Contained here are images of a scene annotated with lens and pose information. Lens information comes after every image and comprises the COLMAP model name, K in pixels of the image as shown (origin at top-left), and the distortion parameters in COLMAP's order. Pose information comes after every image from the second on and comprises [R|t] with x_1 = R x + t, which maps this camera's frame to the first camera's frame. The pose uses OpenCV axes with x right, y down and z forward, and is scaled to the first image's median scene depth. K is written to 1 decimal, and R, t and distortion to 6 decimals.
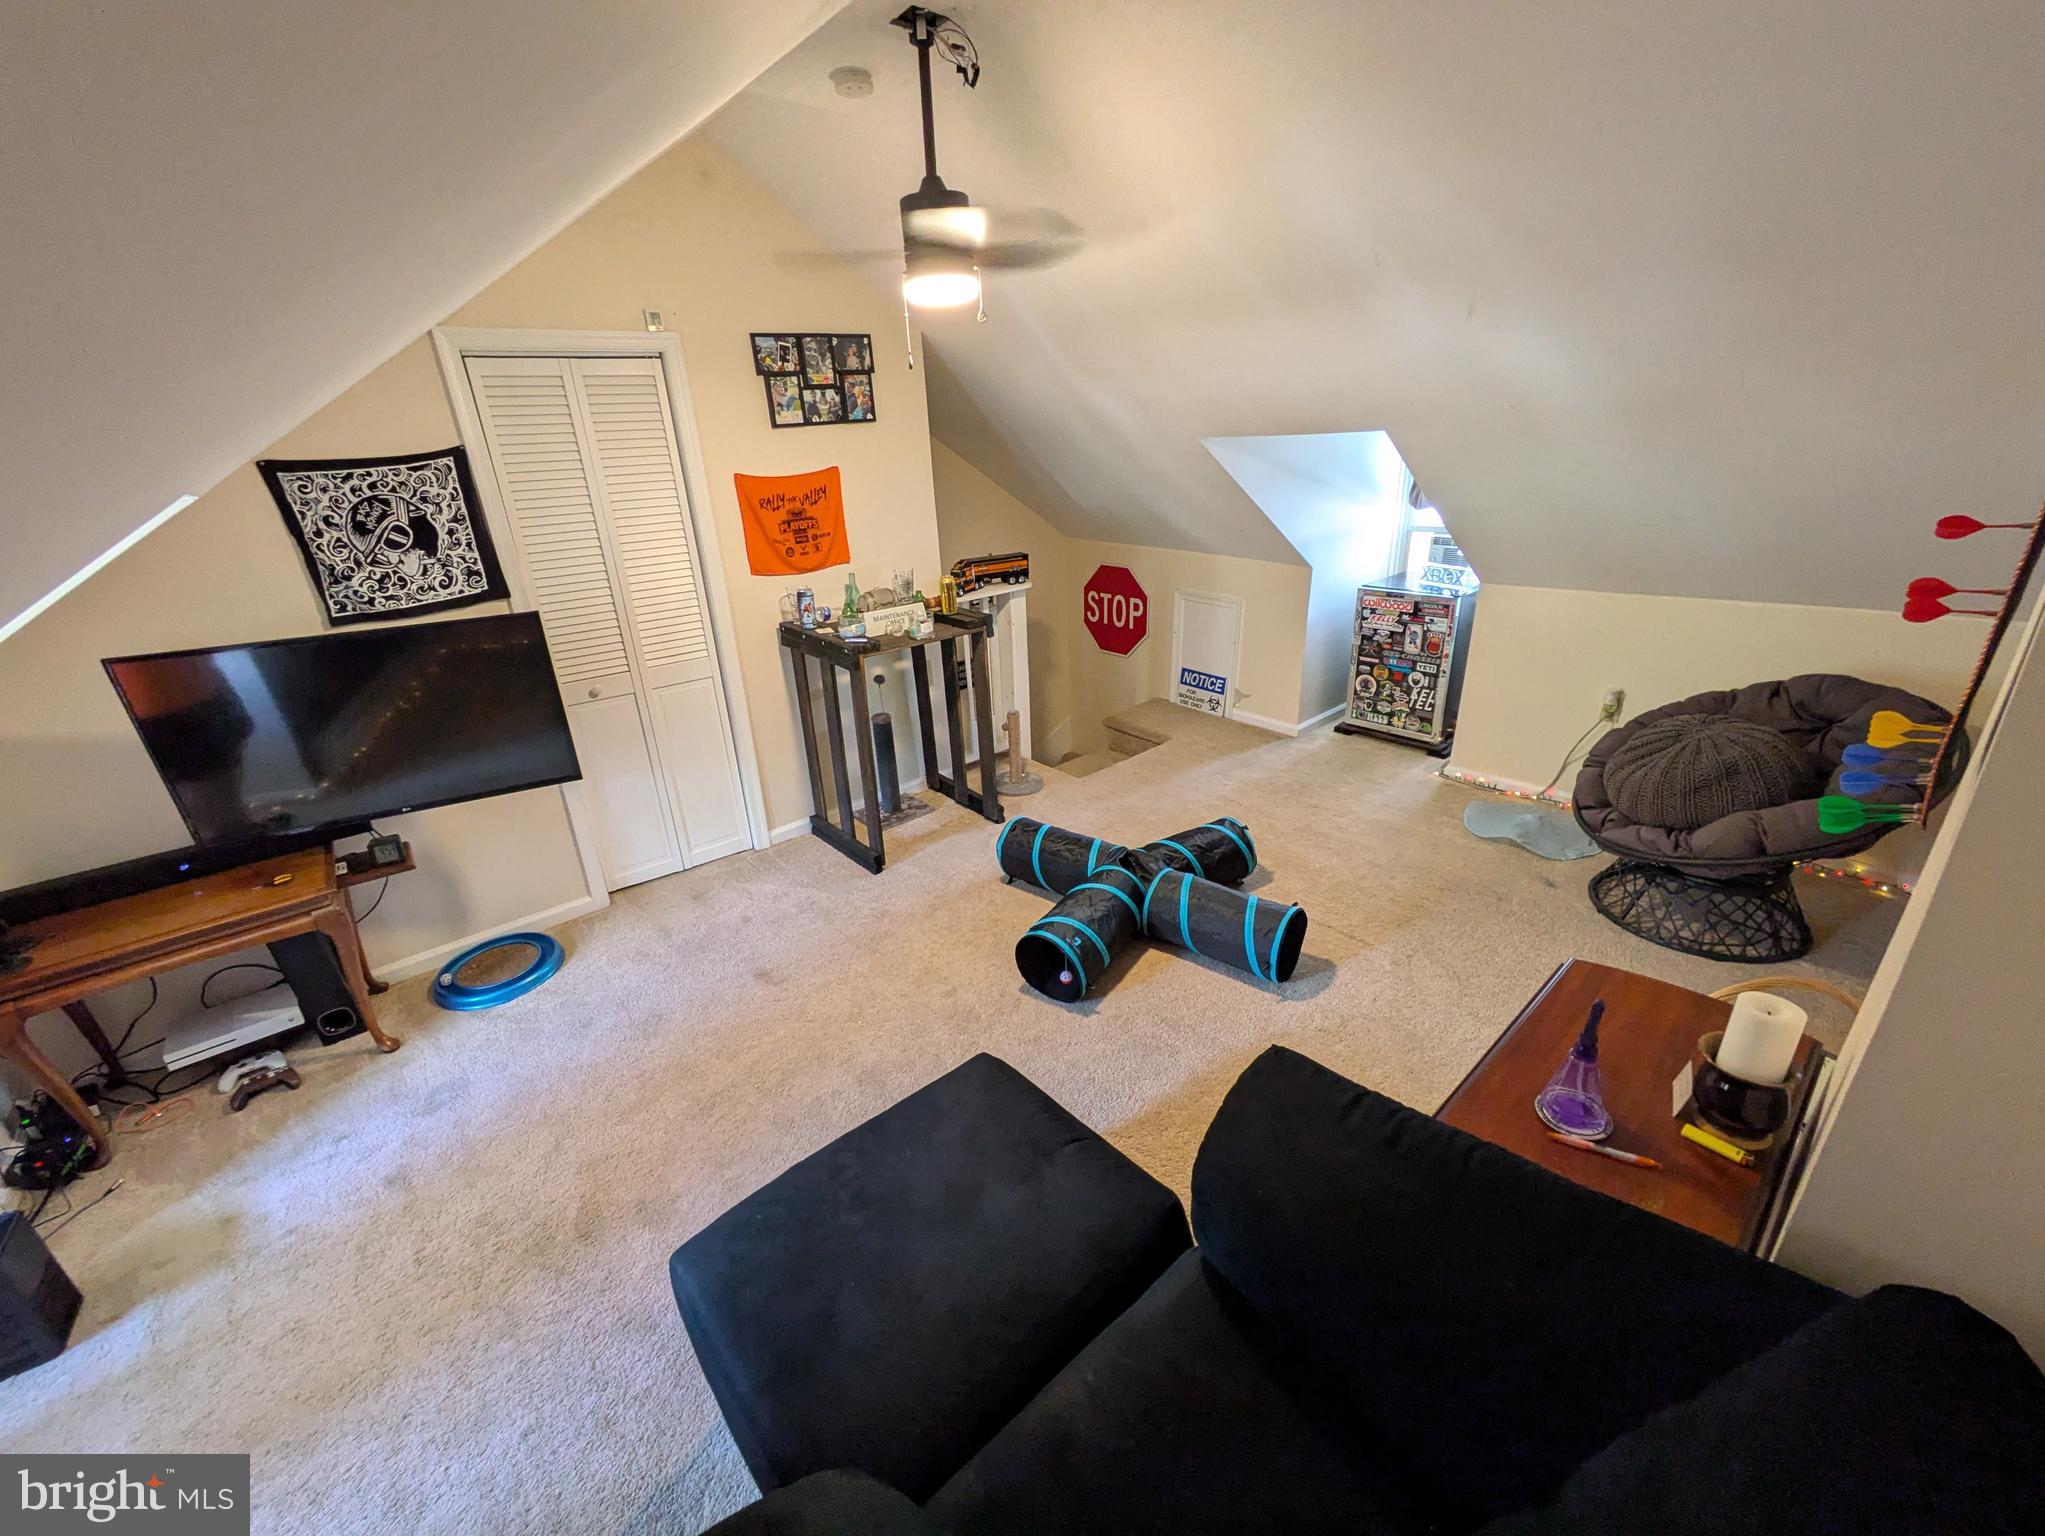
lens RADIAL K [[815.2, 0, 1022.5], [0, 815.2, 768.0], [0, 0, 1]] dist [0.000272, 0.000229]
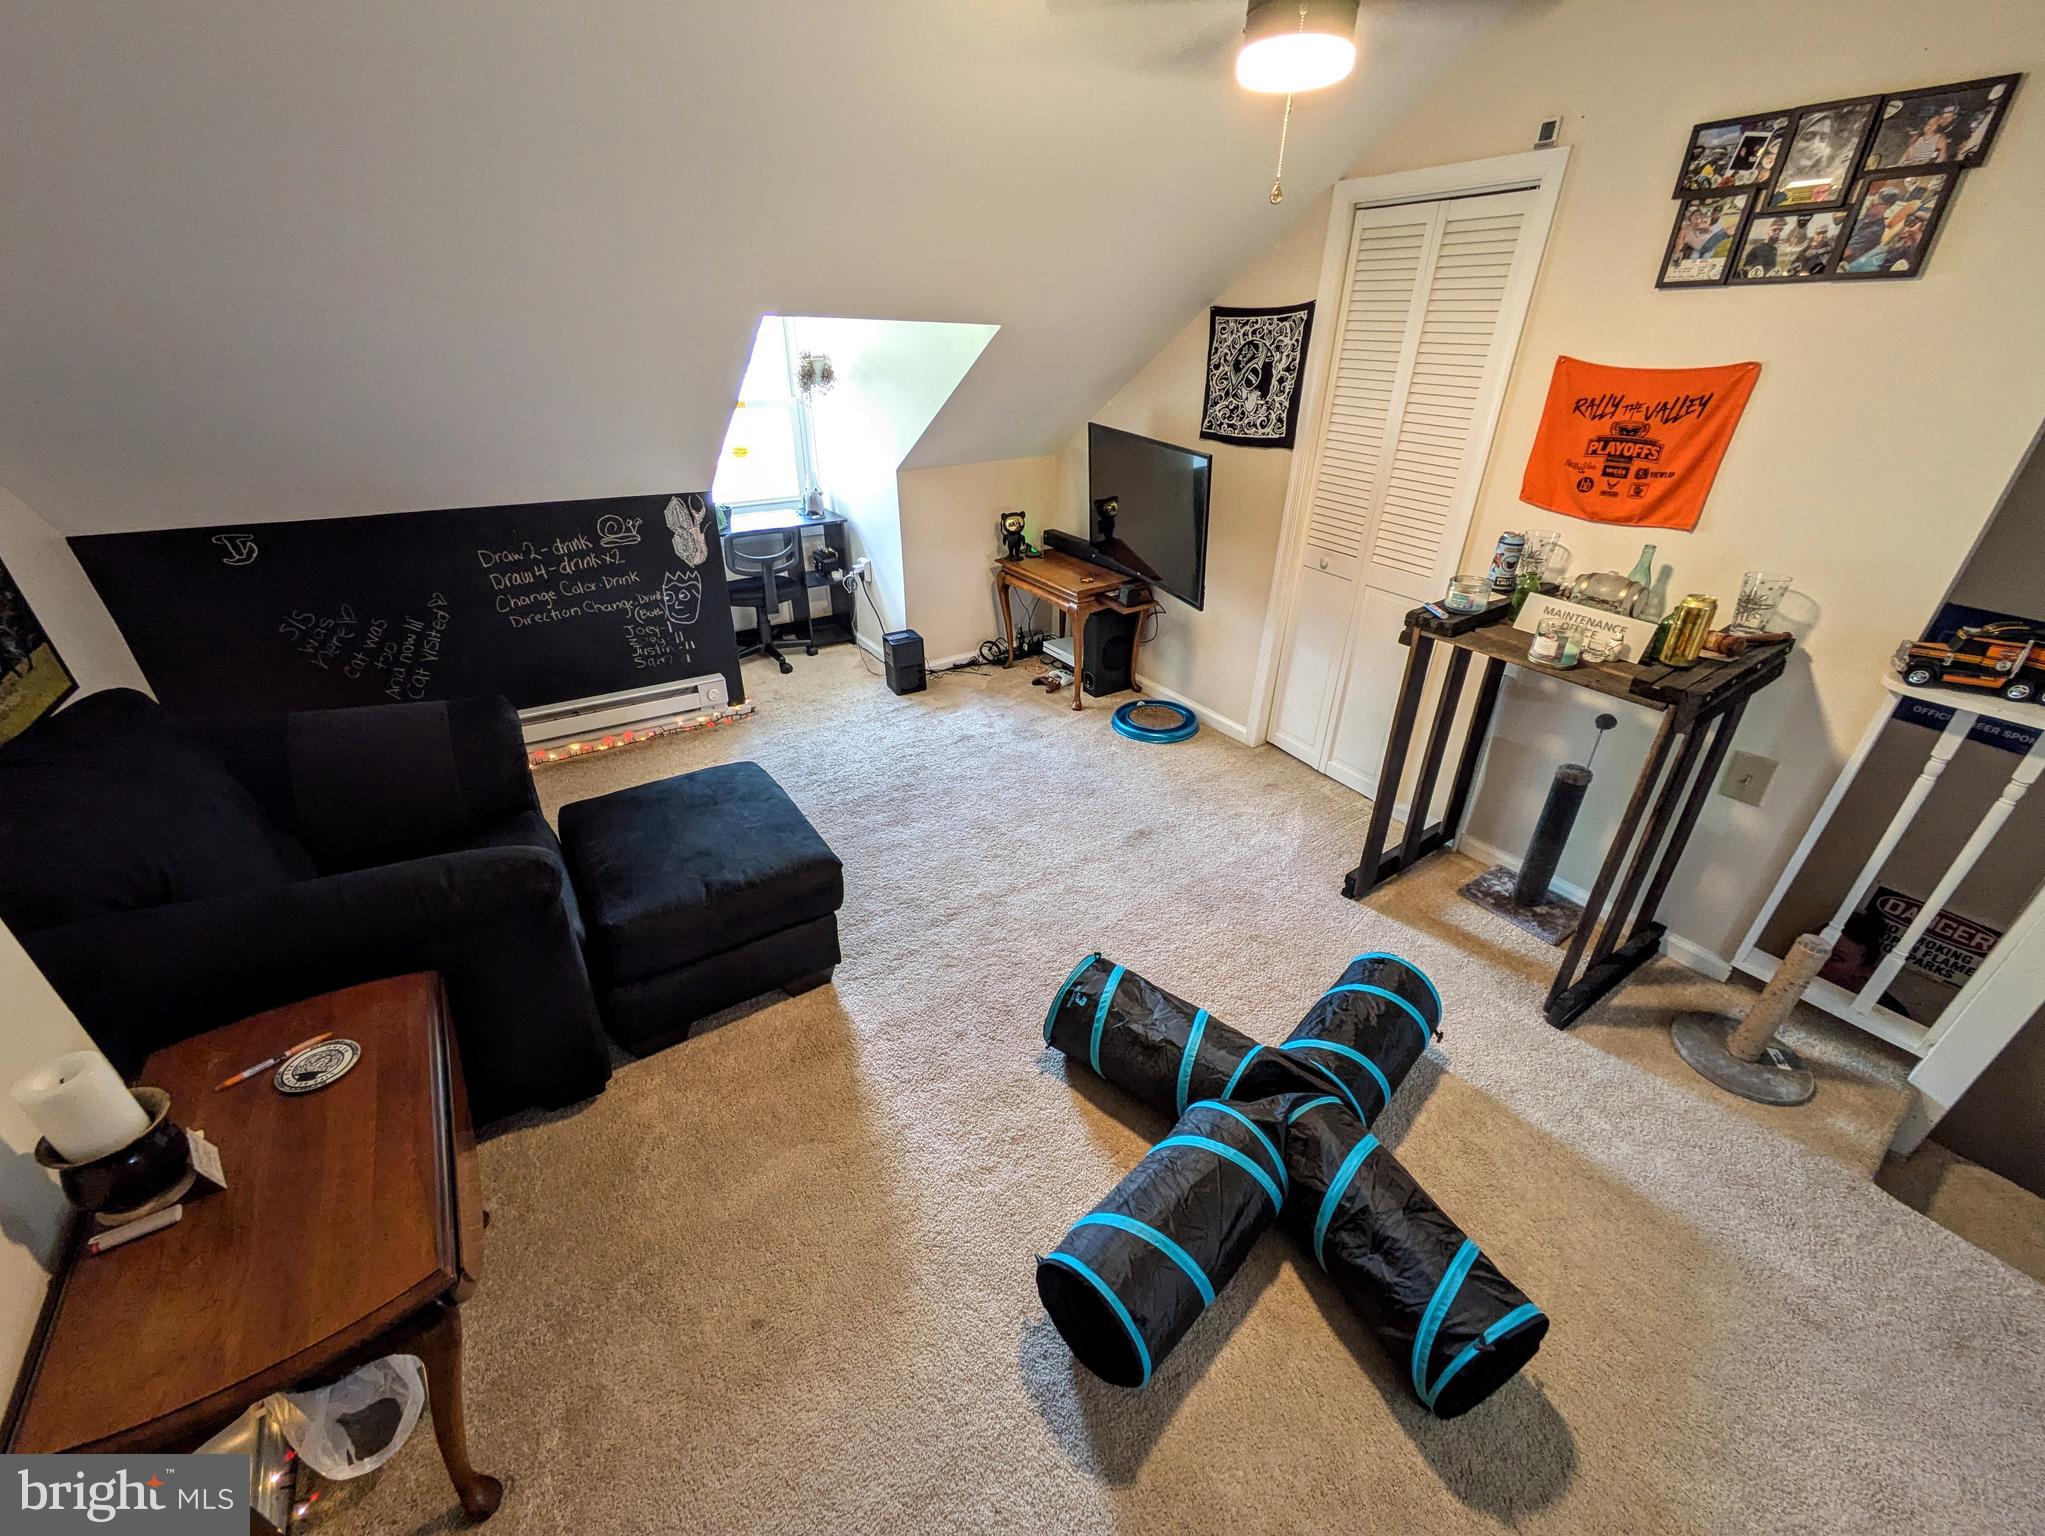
lens RADIAL K [[815.2, 0, 1022.5], [0, 815.2, 768.0], [0, 0, 1]] dist [0.000272, 0.000229]
pose [[-0.119840, 0.521664, -0.844692, 0.487289], [-0.379777, 0.762023, 0.524490, -0.275504], [0.917283, 0.383650, 0.106795, 0.616715]]
